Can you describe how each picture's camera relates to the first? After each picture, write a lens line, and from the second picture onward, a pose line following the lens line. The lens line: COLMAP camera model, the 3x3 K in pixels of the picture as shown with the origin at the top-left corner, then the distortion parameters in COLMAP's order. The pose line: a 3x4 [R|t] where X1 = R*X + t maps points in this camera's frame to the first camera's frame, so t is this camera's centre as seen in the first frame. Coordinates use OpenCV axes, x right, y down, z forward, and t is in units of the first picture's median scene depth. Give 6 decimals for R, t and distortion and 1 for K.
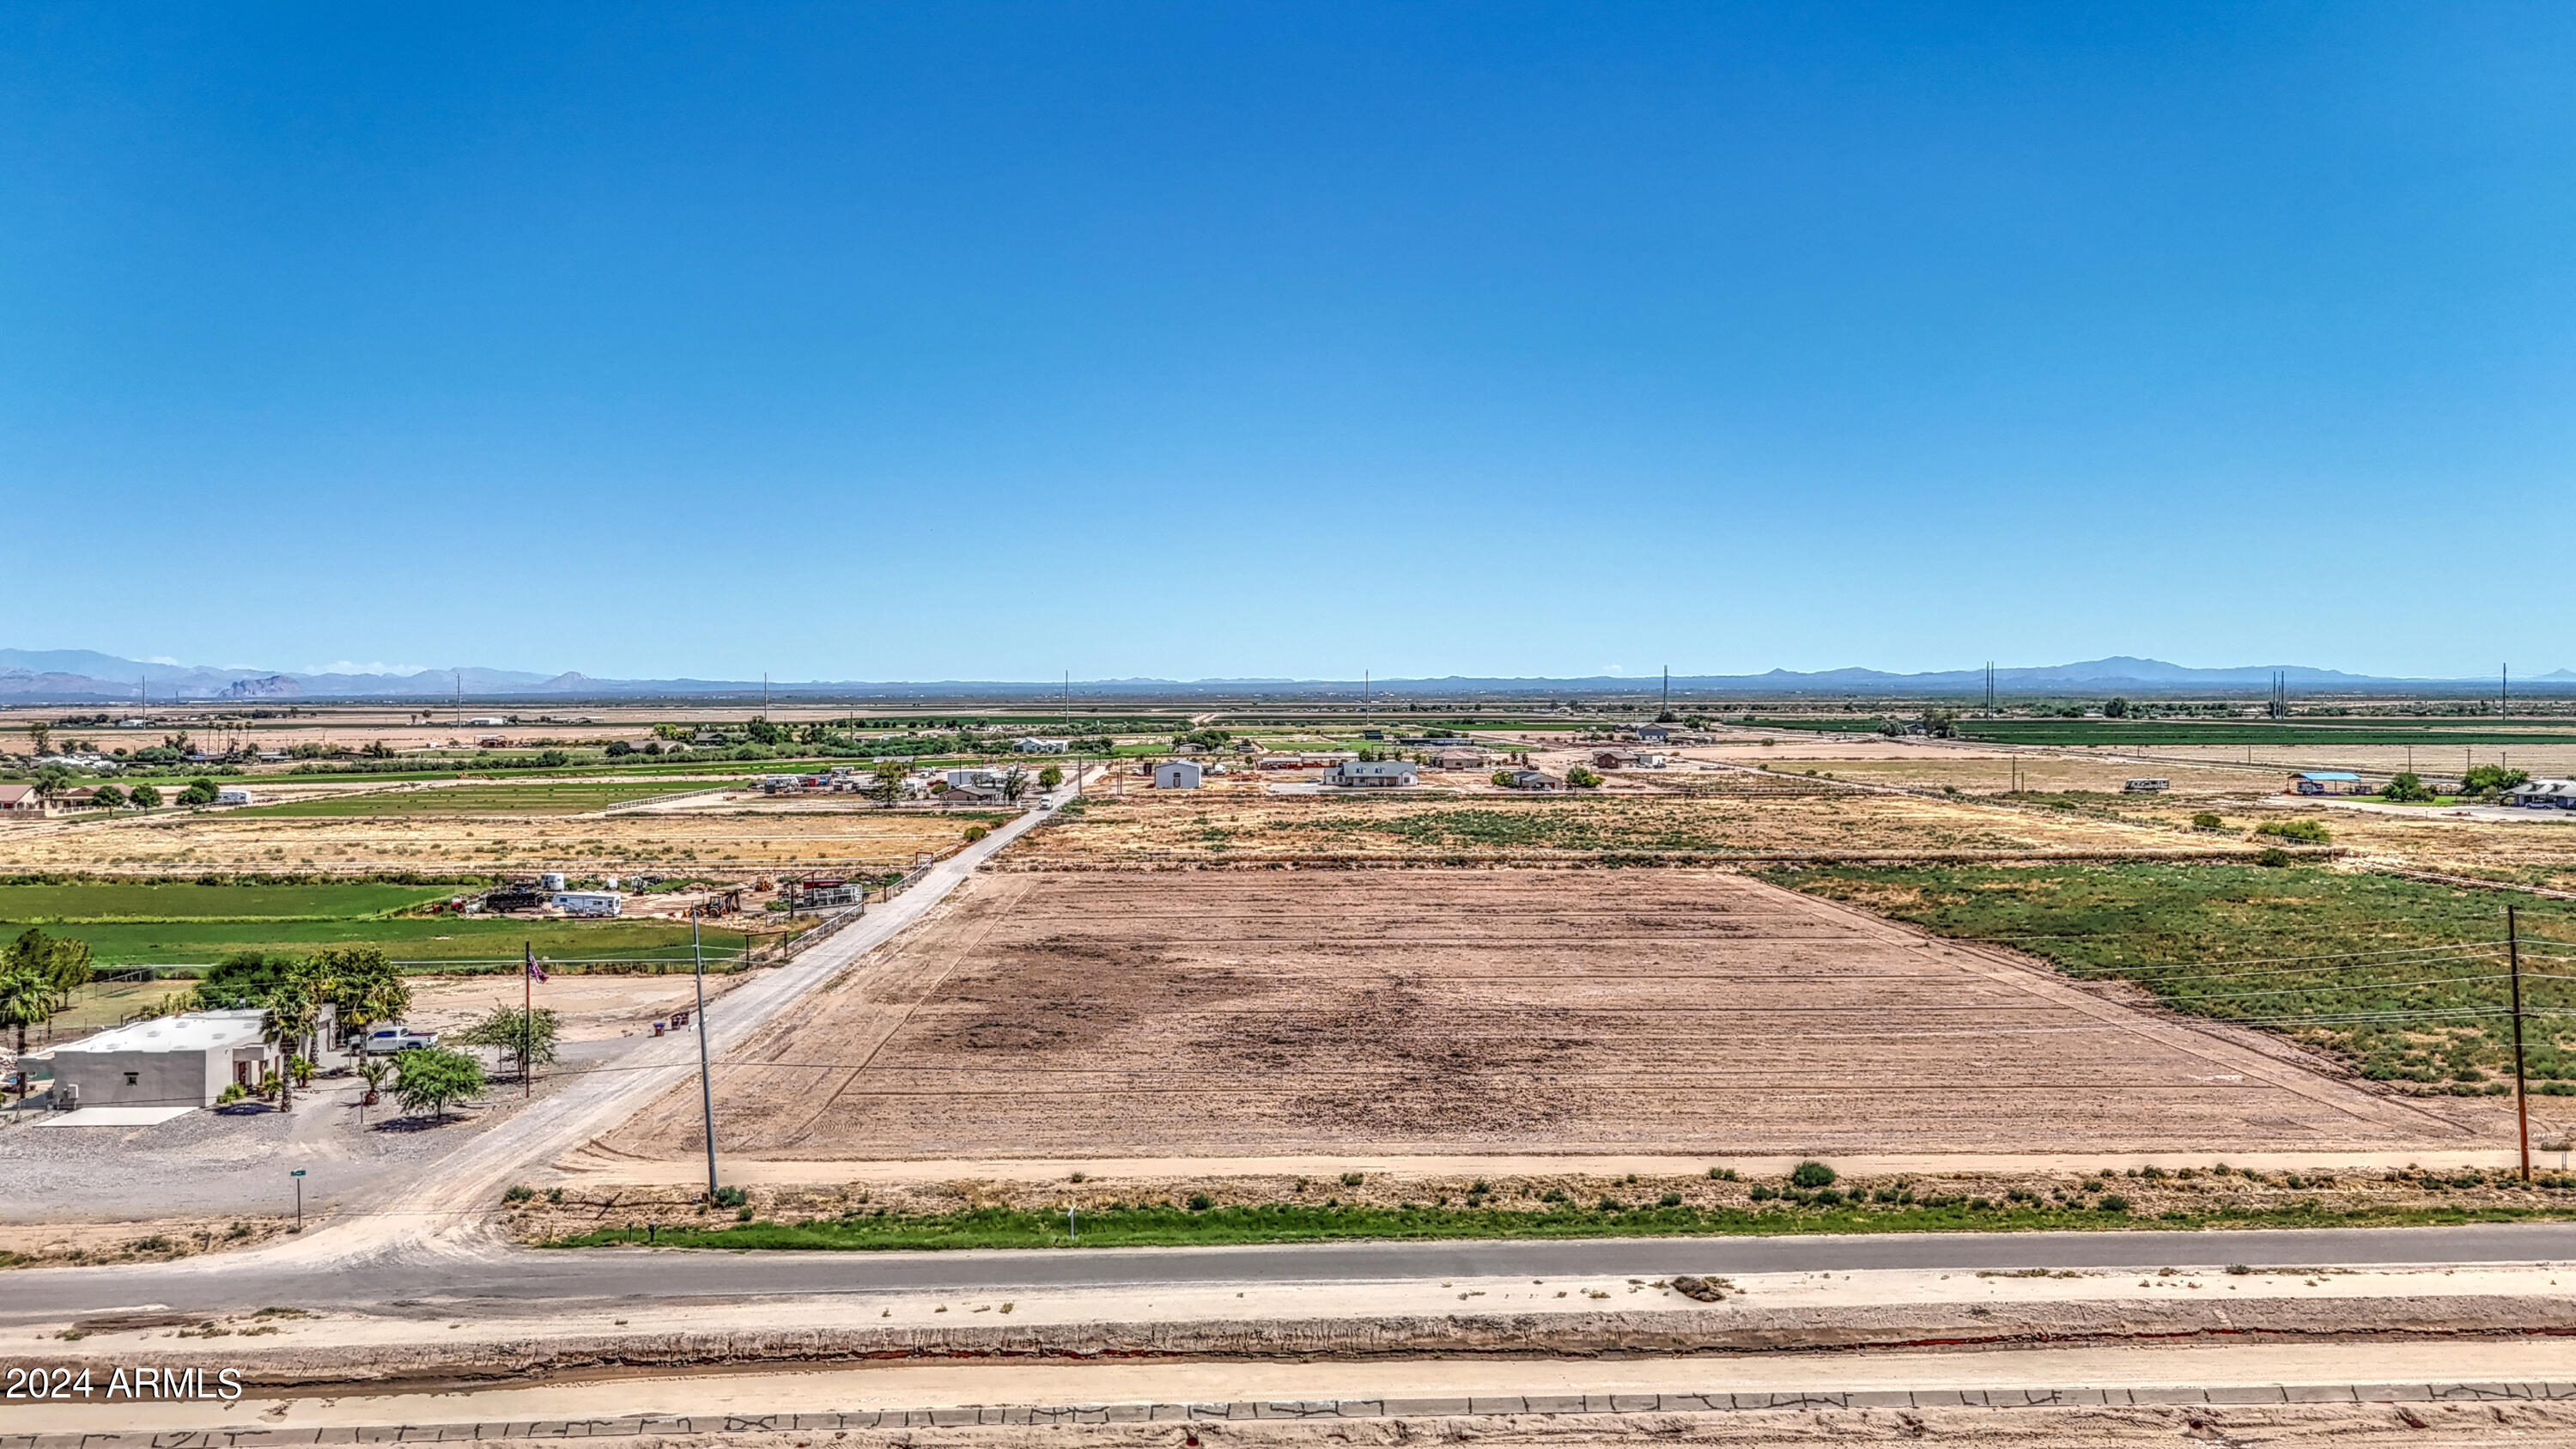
lens RADIAL K [[1905.6, 0, 1280.7], [0, 1905.6, 723.2], [0, 0, 1]] dist [0.071003, -0.065968]
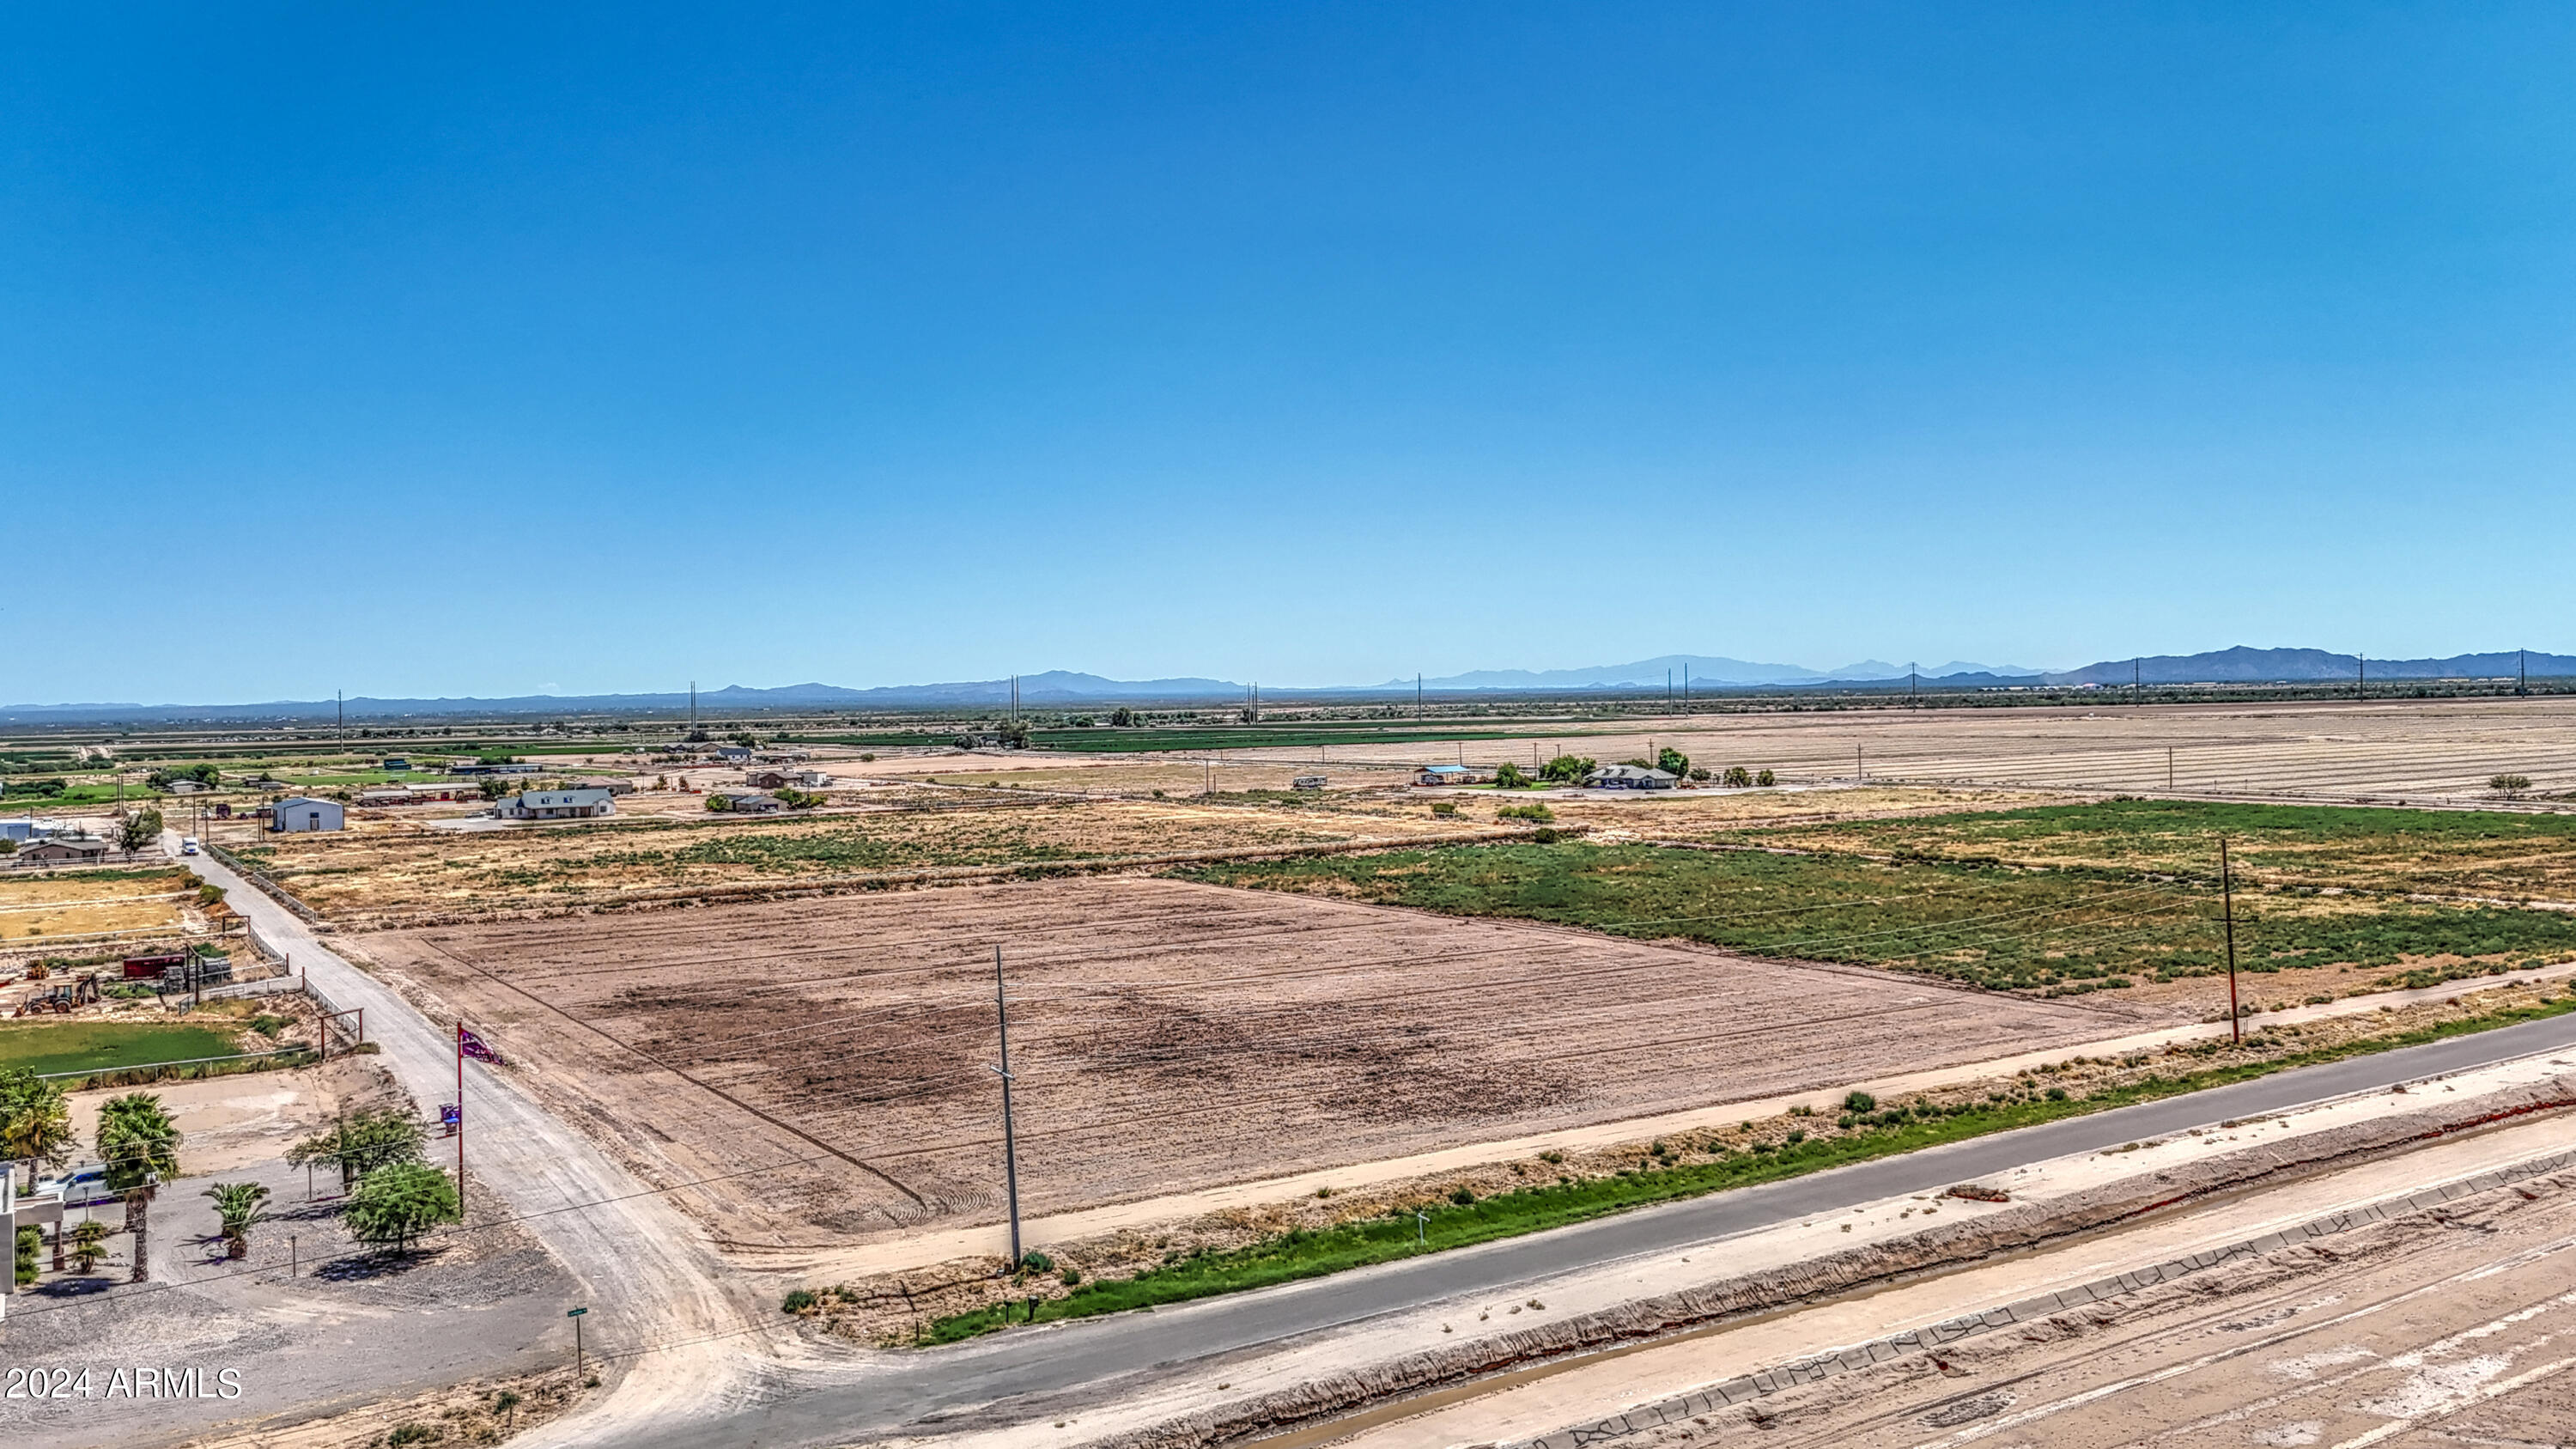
lens RADIAL K [[1972.4, 0, 1280.5], [0, 1972.4, 699.5], [0, 0, 1]] dist [0.068246, -0.062197]
pose [[0.864438, -0.015311, 0.502506, -0.646647], [0.025945, 0.999563, -0.014175, -0.000152], [-0.502069, 0.025291, 0.864458, 0.135514]]
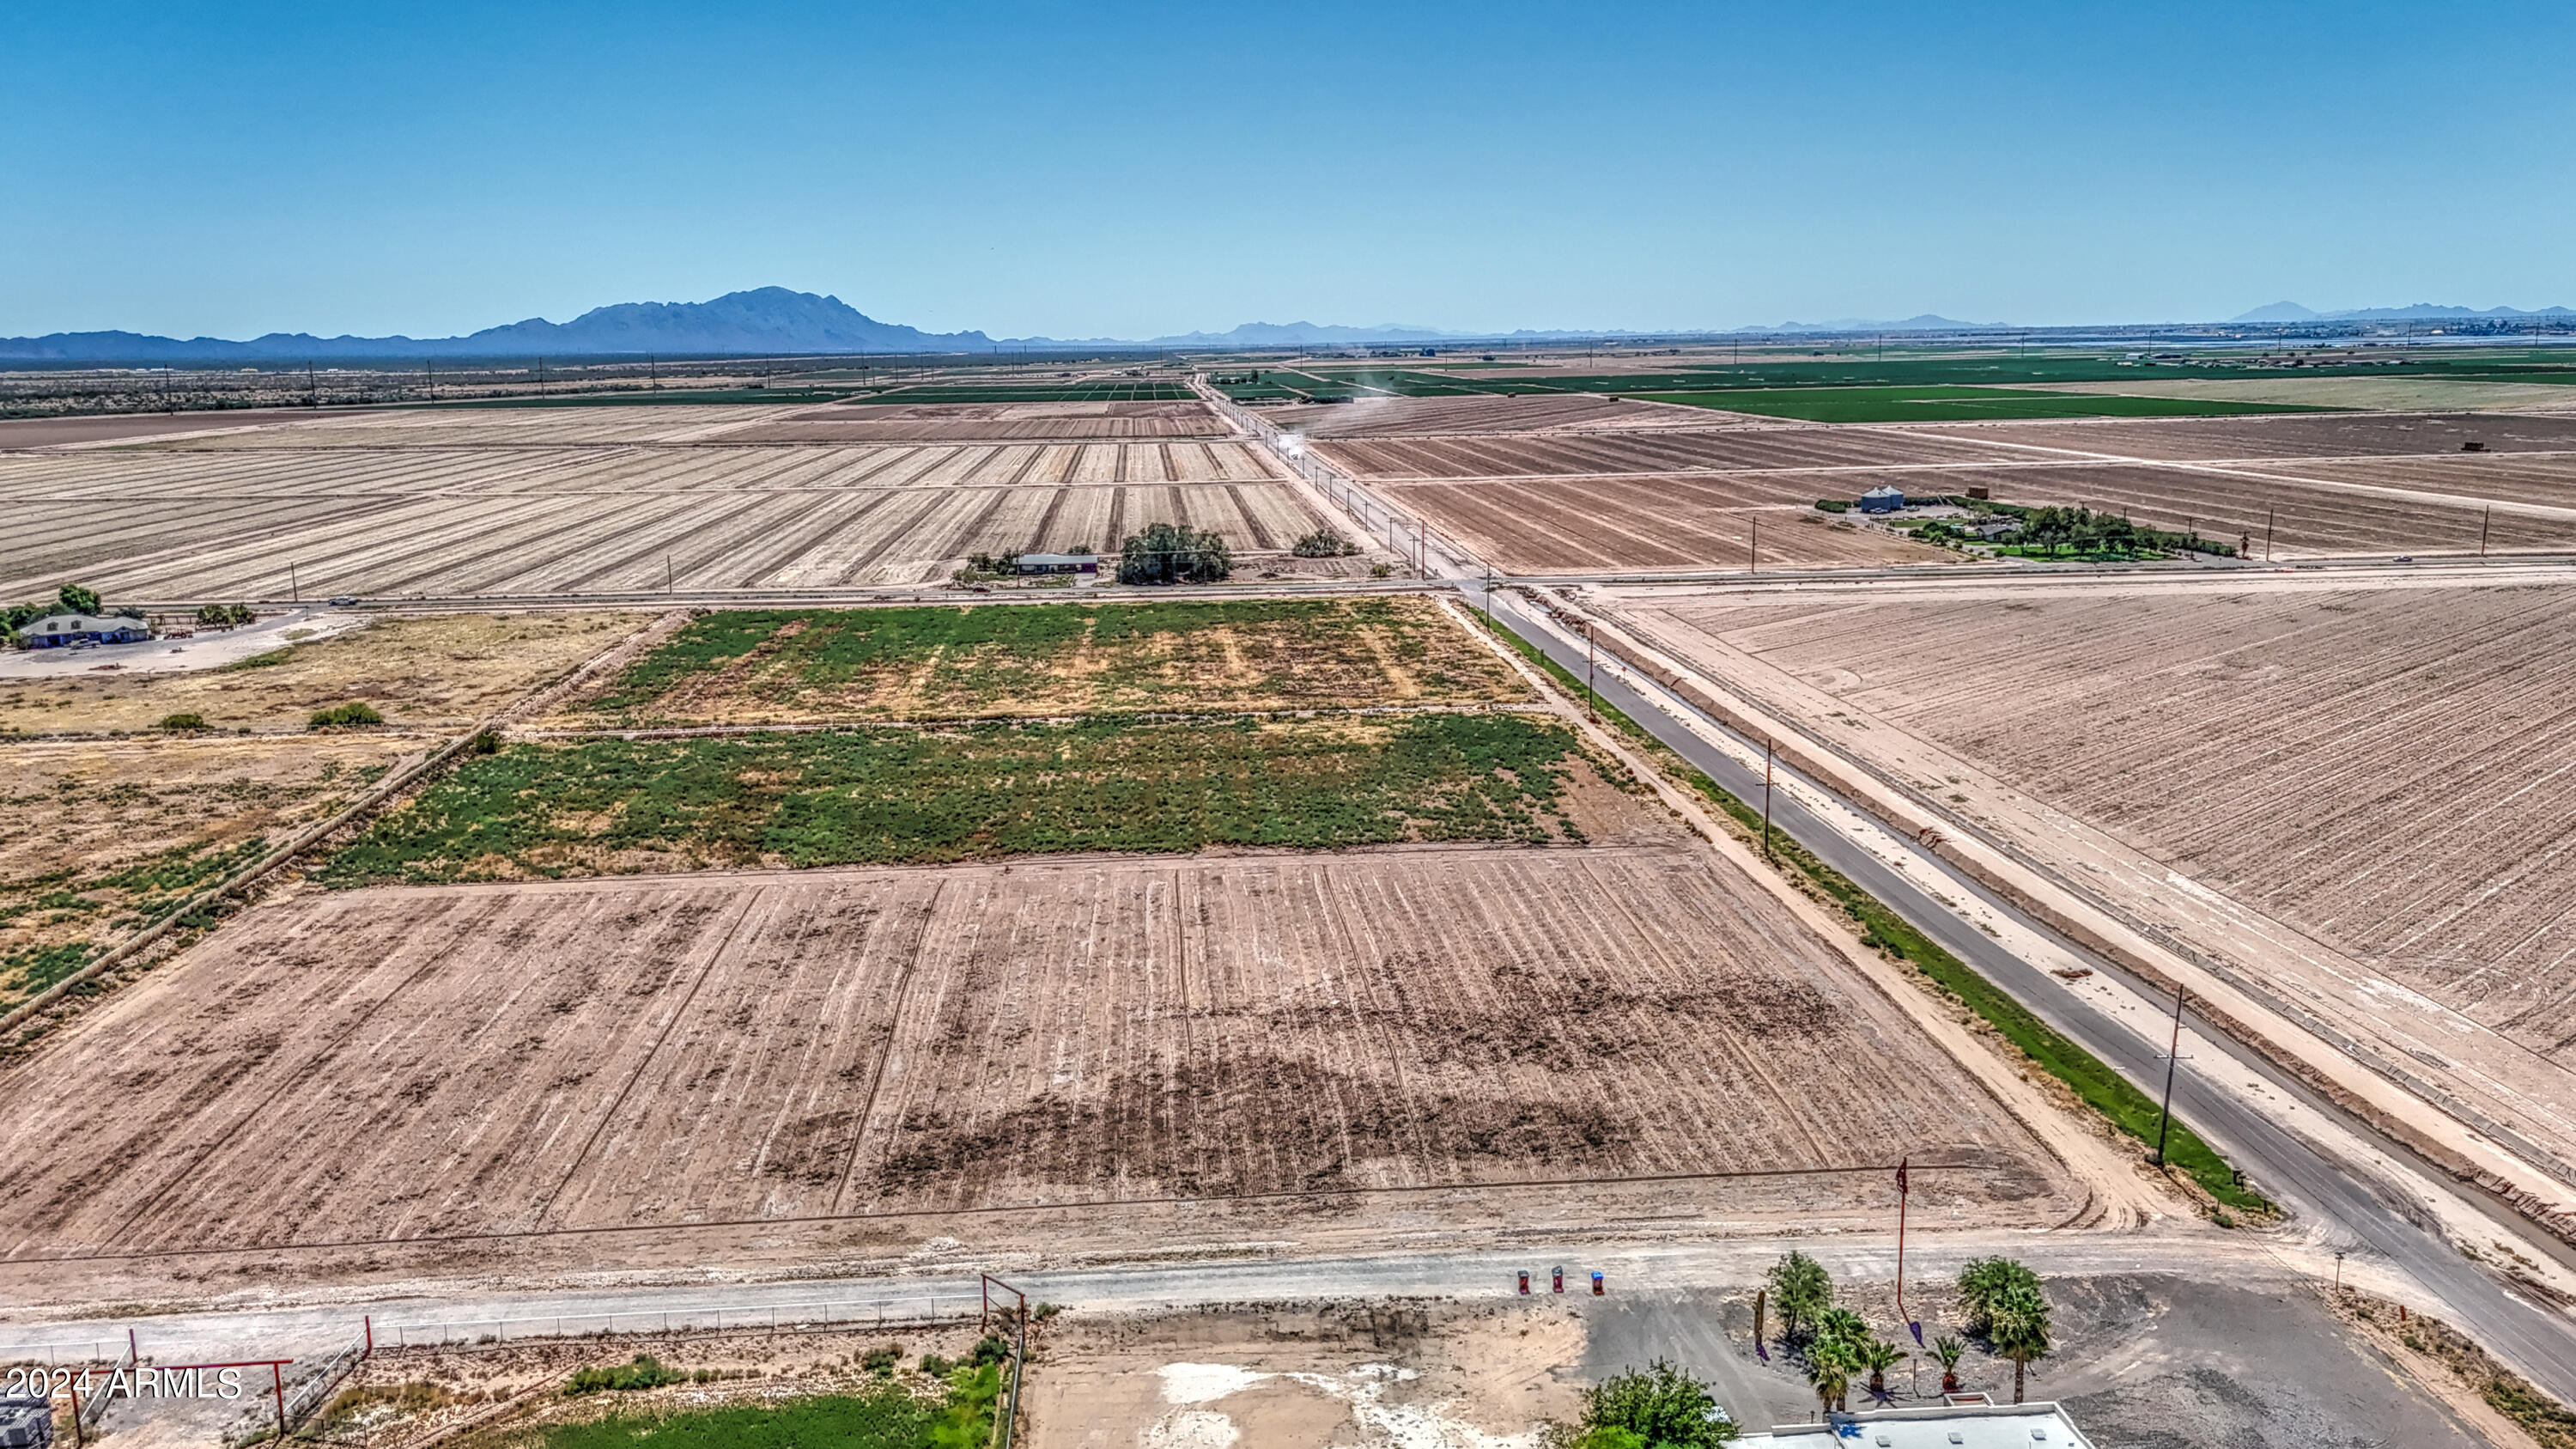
lens RADIAL K [[1993.1, 0, 1280.3], [0, 1993.1, 719.6], [0, 0, 1]] dist [0.072056, -0.069022]
pose [[-0.031820, -0.184833, 0.982255, -1.739745], [0.030589, 0.982112, 0.185797, -0.402063], [-0.999025, 0.035958, -0.025597, 1.703855]]
